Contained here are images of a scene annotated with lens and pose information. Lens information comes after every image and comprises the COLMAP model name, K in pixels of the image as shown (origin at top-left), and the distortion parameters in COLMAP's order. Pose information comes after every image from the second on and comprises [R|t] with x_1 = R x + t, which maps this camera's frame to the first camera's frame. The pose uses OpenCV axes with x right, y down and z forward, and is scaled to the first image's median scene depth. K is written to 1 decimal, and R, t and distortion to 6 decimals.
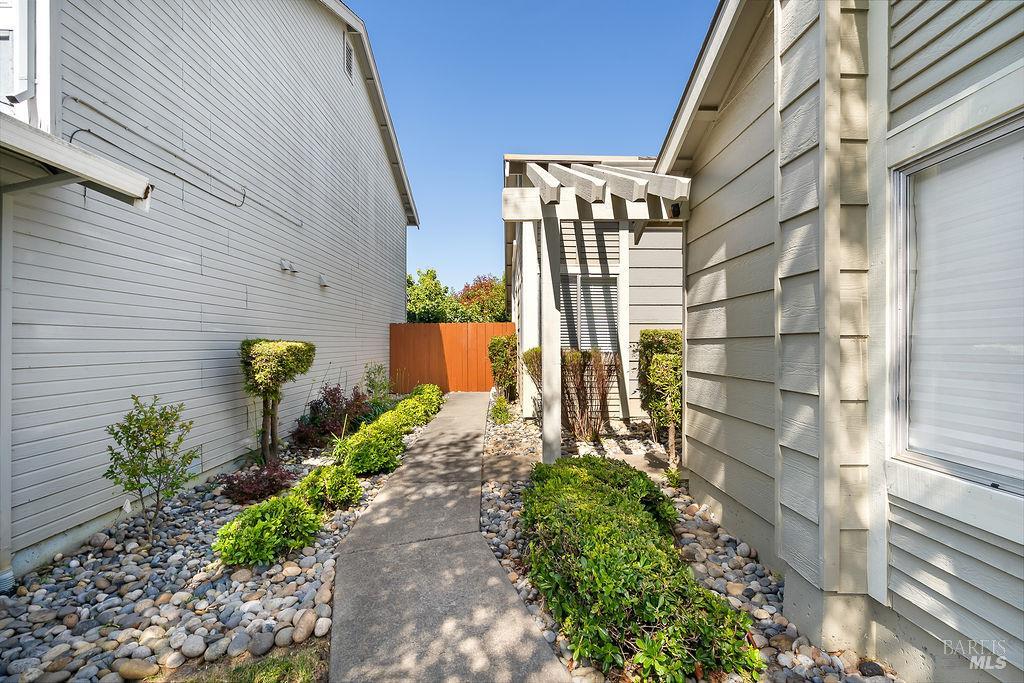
lens RADIAL K [[466.0, 0, 510.3], [0, 466.0, 341.1], [0, 0, 1]] dist [0.004618, 0.000310]
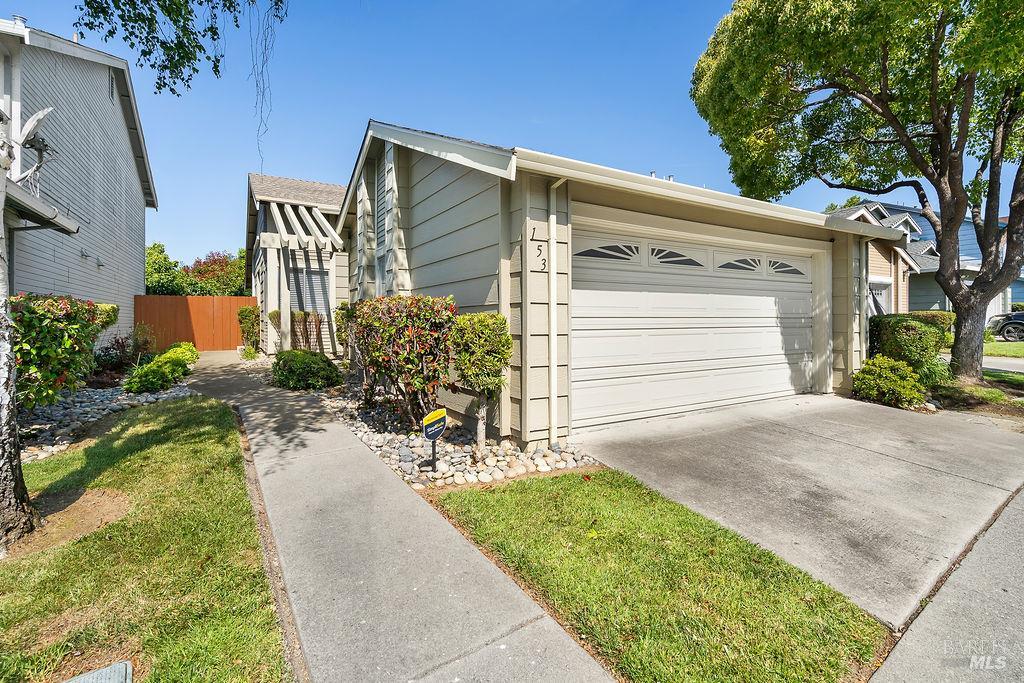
lens RADIAL K [[465.6, 0, 512.0], [0, 465.6, 316.2], [0, 0, 1]] dist [-0.002771, -0.000282]
pose [[0.862666, 0.001693, 0.505770, -0.059443], [0.002300, 0.999971, -0.007270, 0.046327], [-0.505768, 0.007435, 0.862638, -0.851598]]
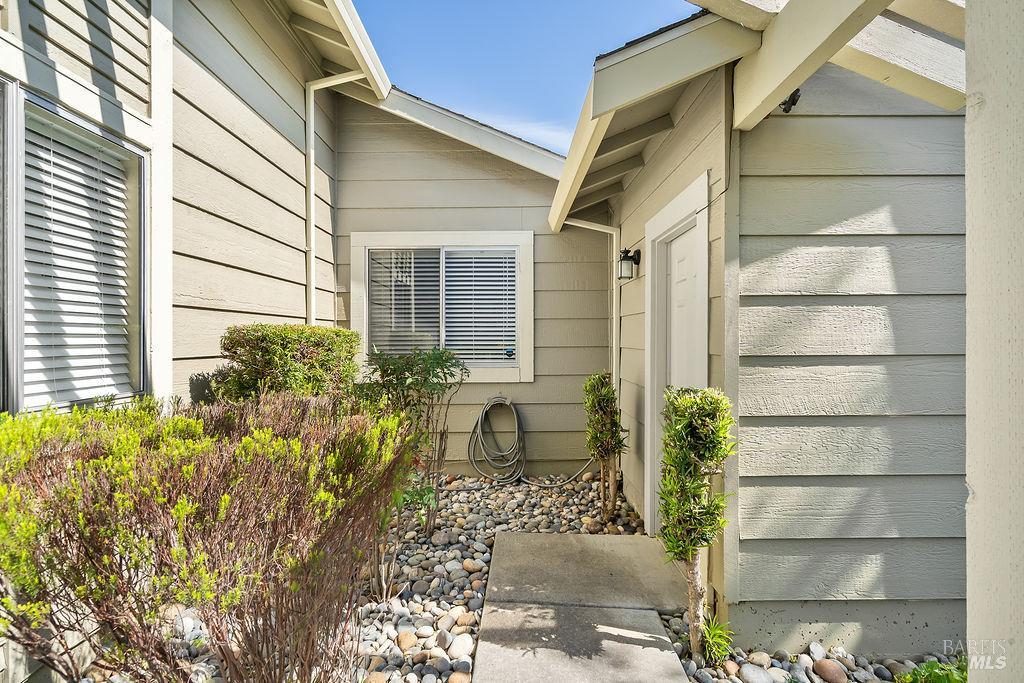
lens RADIAL K [[466.0, 0, 510.3], [0, 466.0, 341.1], [0, 0, 1]] dist [0.004618, 0.000310]
pose [[0.005583, -0.000220, 0.999984, -0.090613], [-0.001080, 0.999999, 0.000226, -0.012043], [-0.999984, -0.001081, 0.005583, 0.747197]]
